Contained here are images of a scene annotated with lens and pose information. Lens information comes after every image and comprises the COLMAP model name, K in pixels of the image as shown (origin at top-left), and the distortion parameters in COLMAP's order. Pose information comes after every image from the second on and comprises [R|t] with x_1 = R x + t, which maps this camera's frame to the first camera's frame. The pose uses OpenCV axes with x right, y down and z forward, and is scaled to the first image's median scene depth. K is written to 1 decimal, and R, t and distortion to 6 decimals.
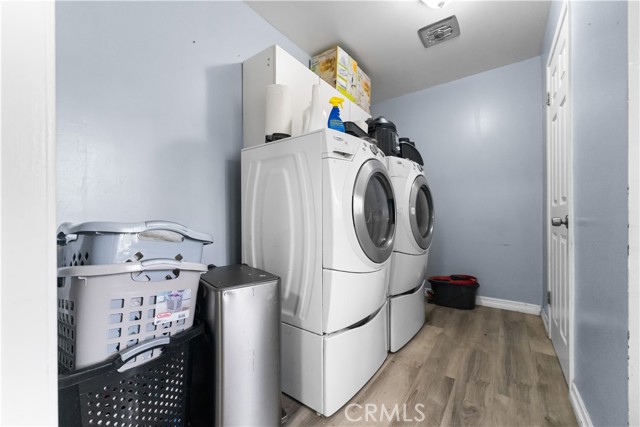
lens RADIAL K [[257.6, 0, 319.7], [0, 257.6, 217.7], [0, 0, 1]] dist [0.000239, -0.000162]
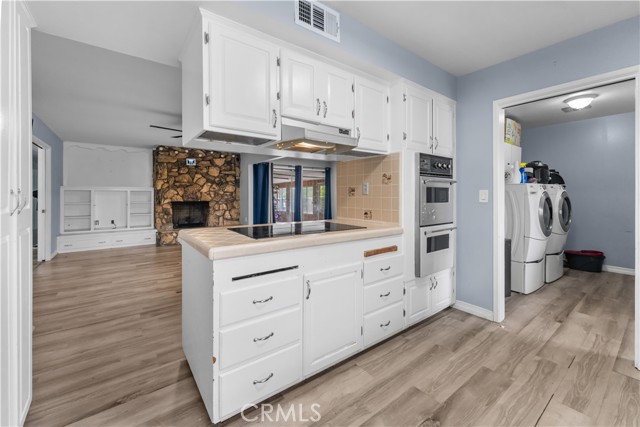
lens RADIAL K [[261.6, 0, 320.6], [0, 261.6, 195.4], [0, 0, 1]] dist [-0.000112, -0.000073]
pose [[0.956910, 0.006840, -0.290304, -0.776698], [-0.005791, 0.999973, 0.004473, -0.144207], [0.290327, -0.002599, 0.956924, -1.382210]]
